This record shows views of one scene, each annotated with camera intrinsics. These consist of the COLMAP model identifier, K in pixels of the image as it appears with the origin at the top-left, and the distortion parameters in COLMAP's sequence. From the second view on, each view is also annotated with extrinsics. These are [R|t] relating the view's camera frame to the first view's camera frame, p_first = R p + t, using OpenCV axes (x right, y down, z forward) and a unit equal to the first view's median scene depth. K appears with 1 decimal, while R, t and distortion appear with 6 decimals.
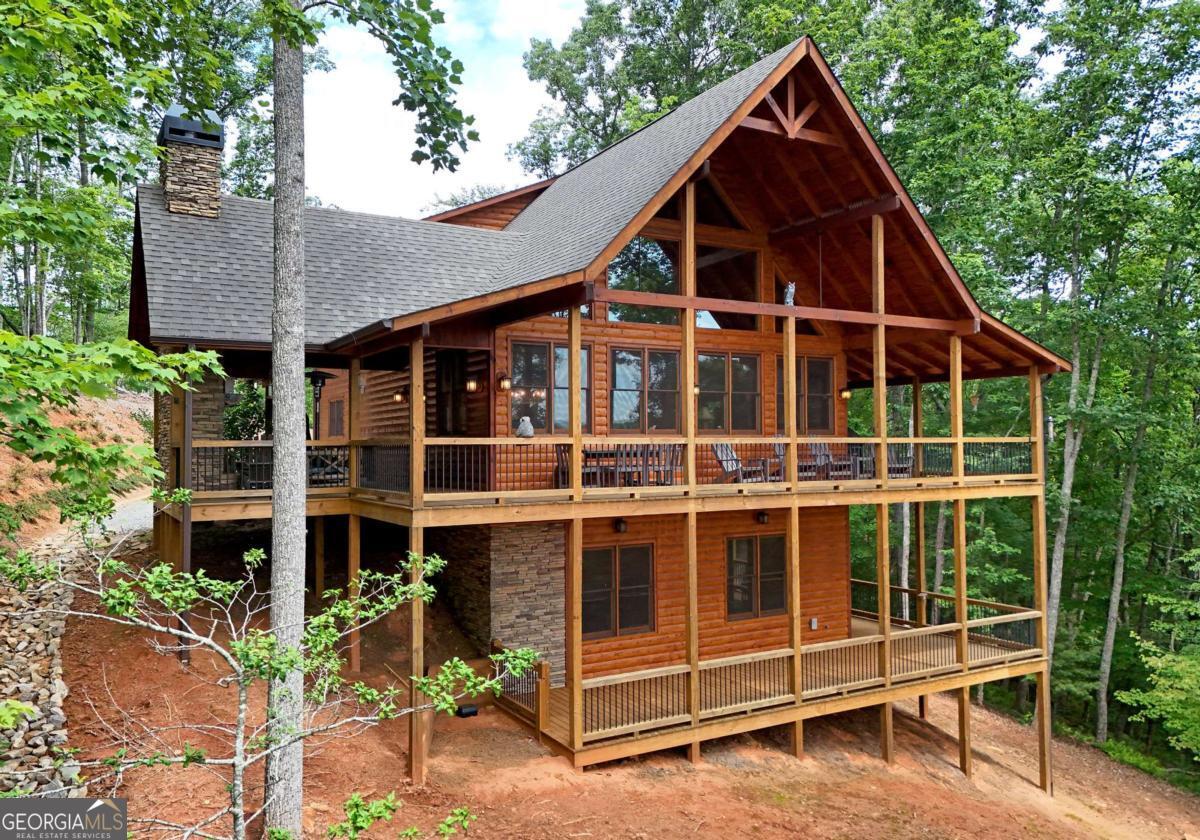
lens RADIAL K [[901.2, 0, 600.0], [0, 901.2, 420.0], [0, 0, 1]] dist [0.013706, -0.001905]
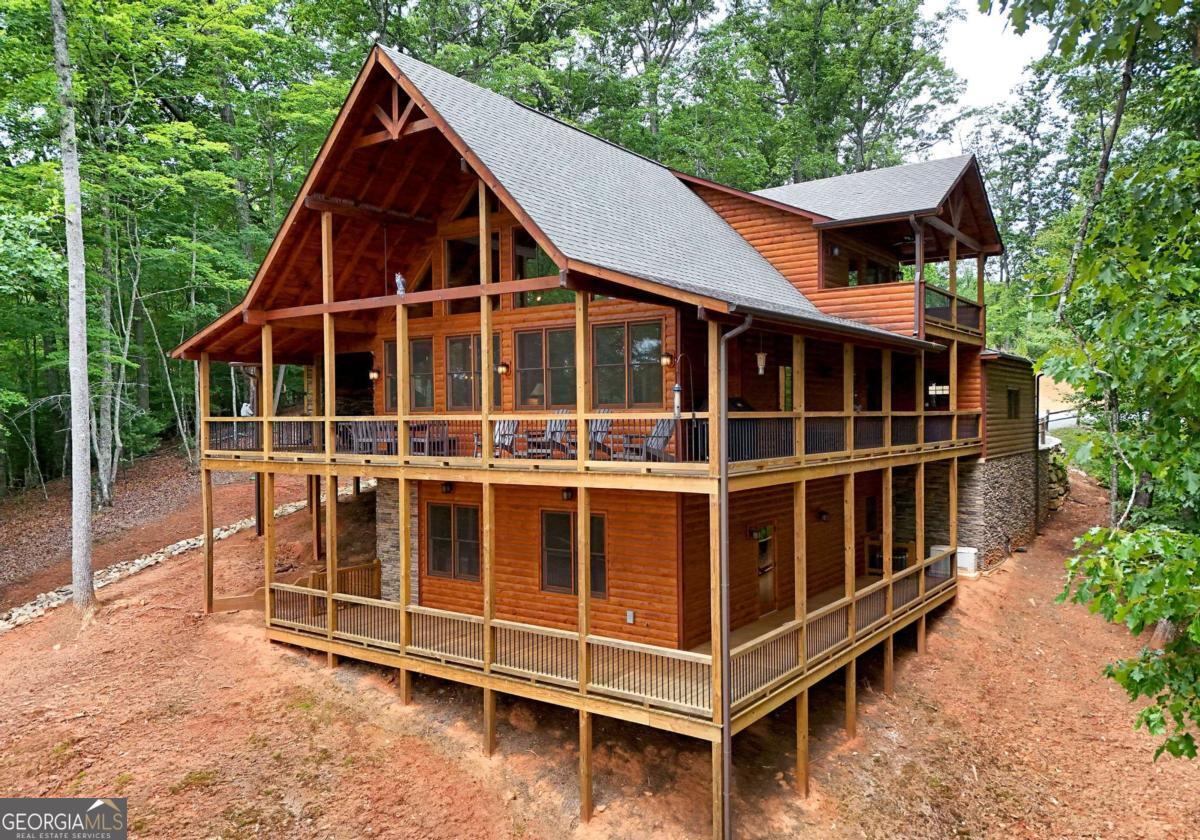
lens RADIAL K [[901.1, 0, 600.4], [0, 901.1, 436.3], [0, 0, 1]] dist [0.047620, -0.000919]
pose [[0.416355, 0.020574, -0.908969, 1.314845], [0.023384, 0.999171, 0.033326, 0.014548], [0.908901, -0.035131, 0.415529, 0.758799]]
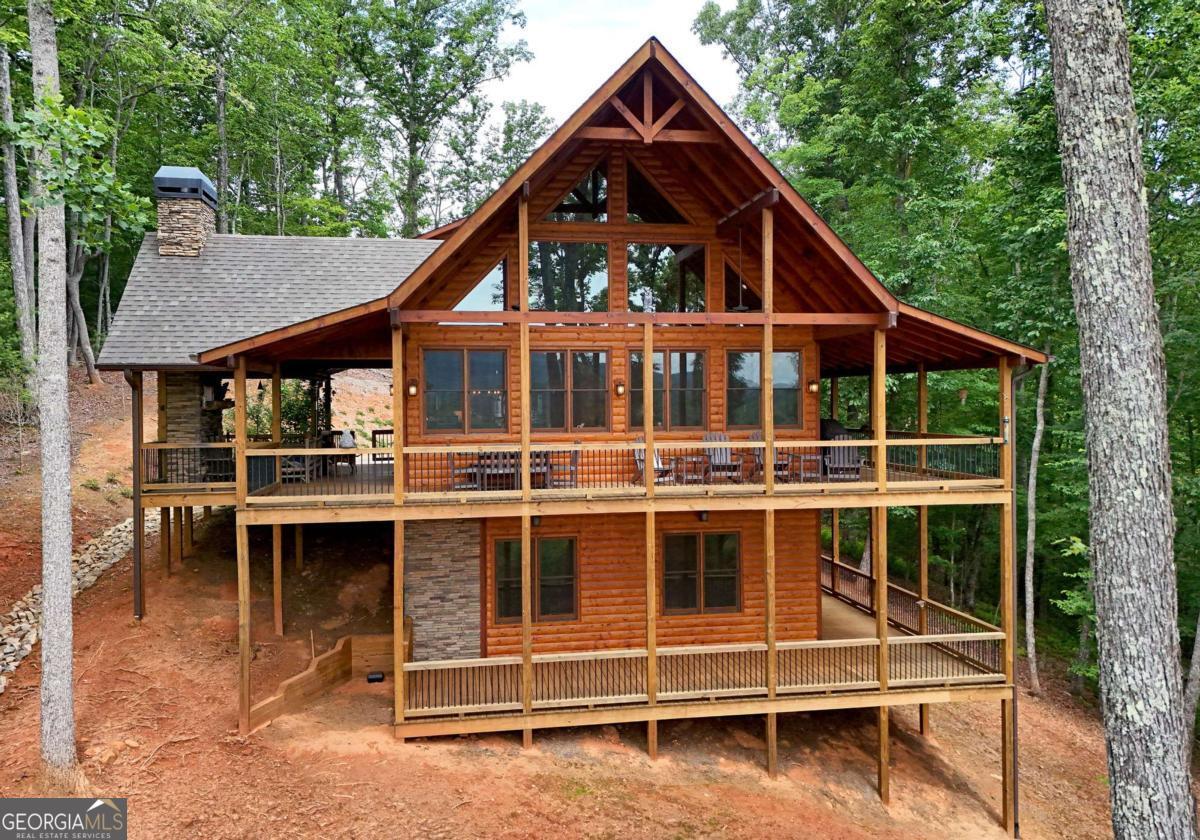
lens RADIAL K [[865.0, 0, 603.9], [0, 865.0, 400.8], [0, 0, 1]] dist [0.011189, -0.000309]
pose [[0.933203, 0.006617, -0.359289, 0.511395], [0.009308, 0.999050, 0.042574, -0.069453], [0.359230, -0.043074, 0.932255, 0.082559]]
